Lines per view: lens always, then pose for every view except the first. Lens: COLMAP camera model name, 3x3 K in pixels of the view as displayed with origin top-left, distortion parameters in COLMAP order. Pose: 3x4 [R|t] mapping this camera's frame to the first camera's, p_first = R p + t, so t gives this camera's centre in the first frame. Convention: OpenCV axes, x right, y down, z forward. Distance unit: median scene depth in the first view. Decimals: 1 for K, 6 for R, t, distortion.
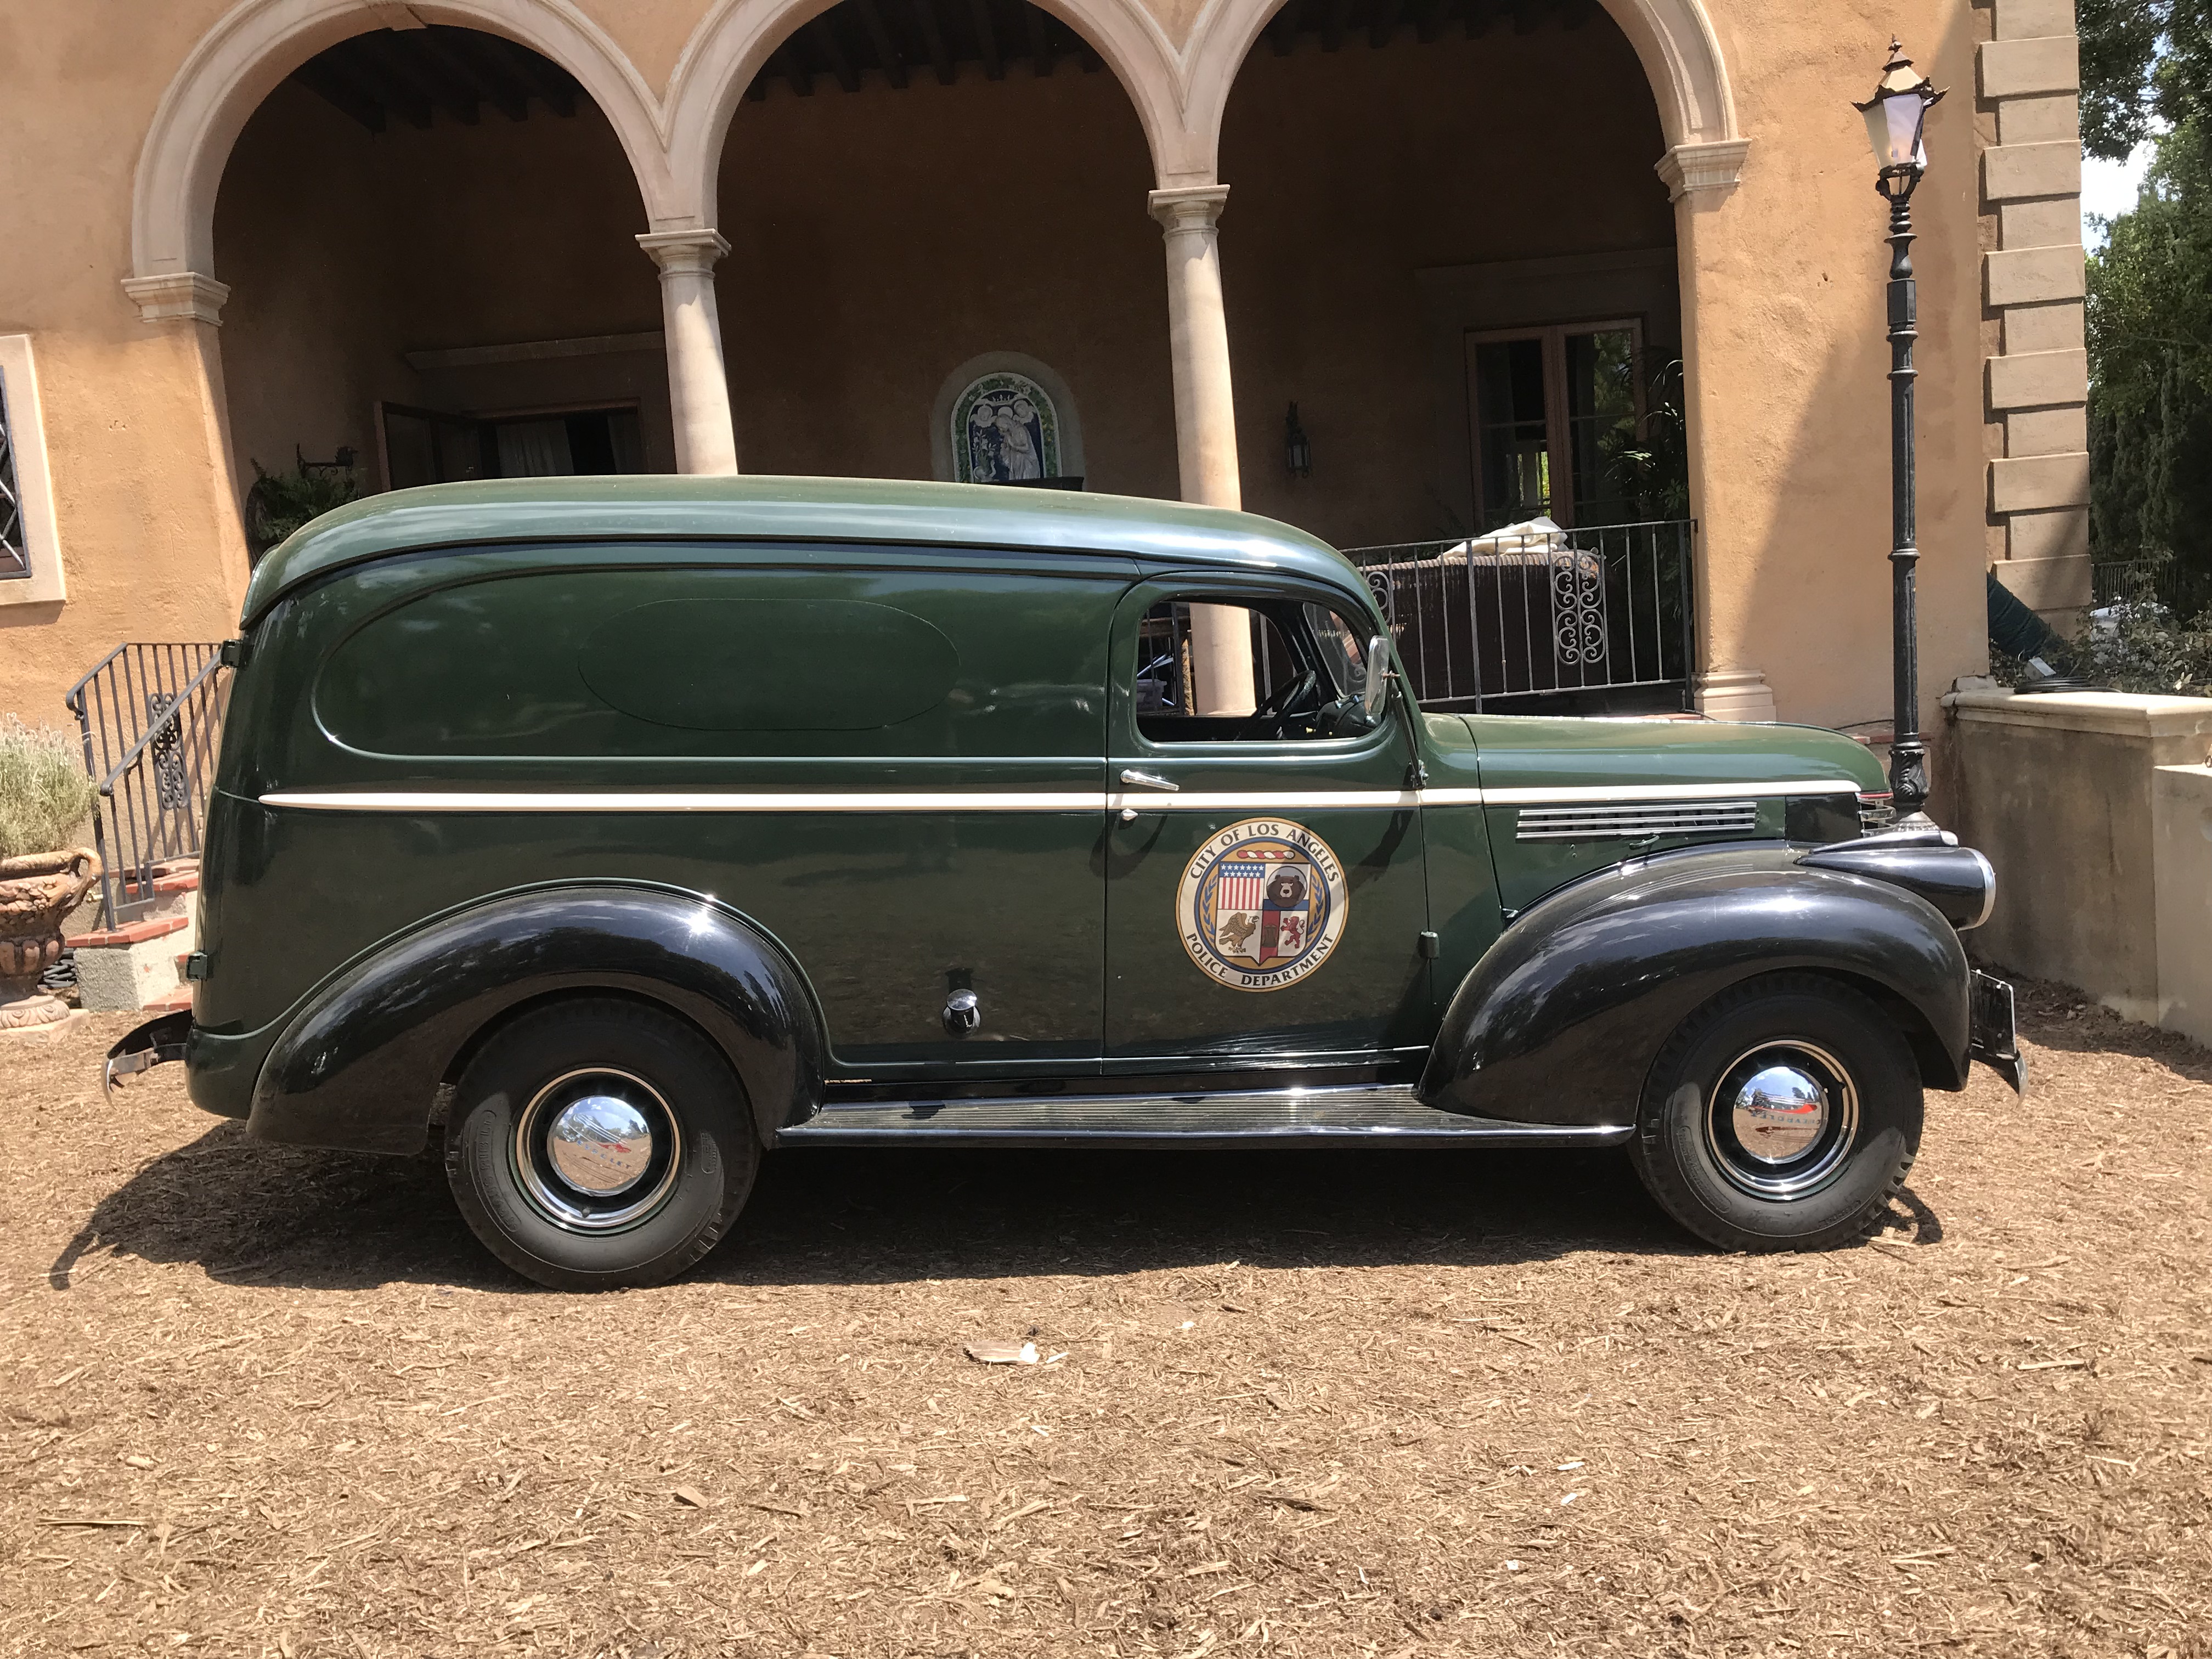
lens RADIAL K [[1805.9, 0, 1105.3], [0, 1805.9, 827.3], [0, 0, 1]] dist [0.004301, -0.006941]
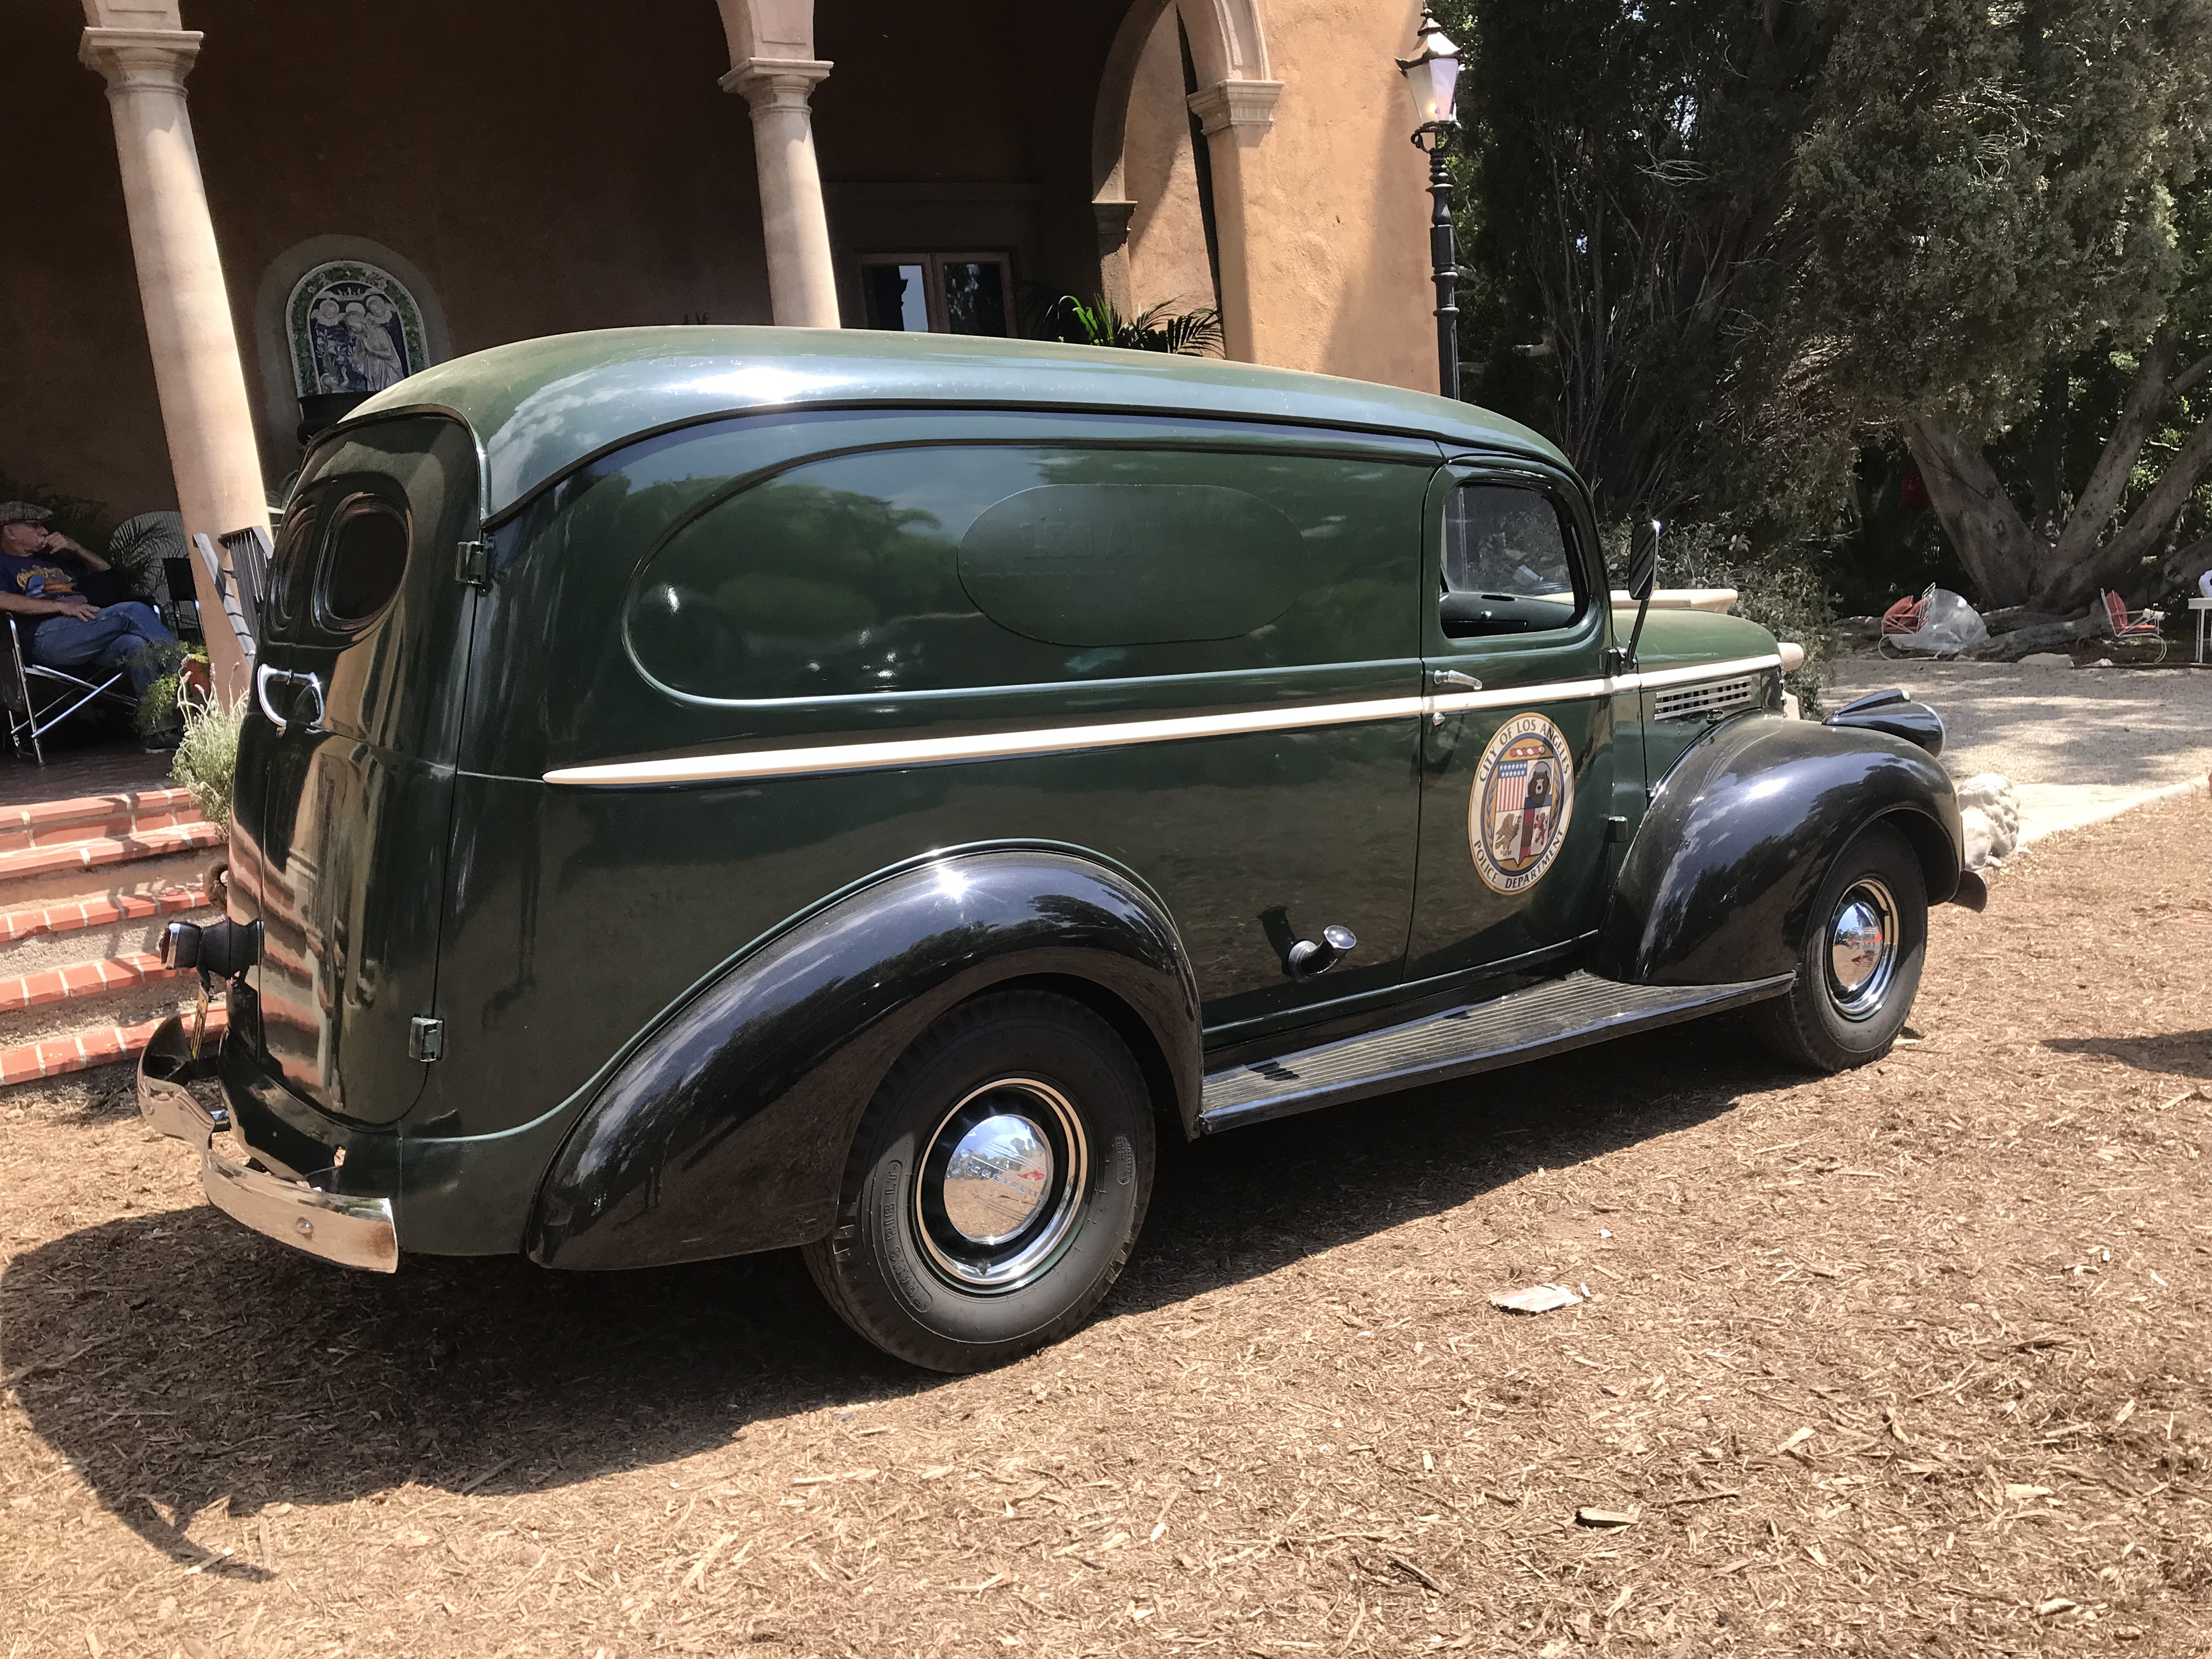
lens RADIAL K [[1805.9, 0, 1104.1], [0, 1805.9, 825.6], [0, 0, 1]] dist [0.004301, -0.006941]
pose [[0.836327, -0.097580, 0.539477, -0.628266], [0.084457, 0.995217, 0.049084, -0.012184], [-0.541686, 0.004512, 0.840569, 0.300425]]
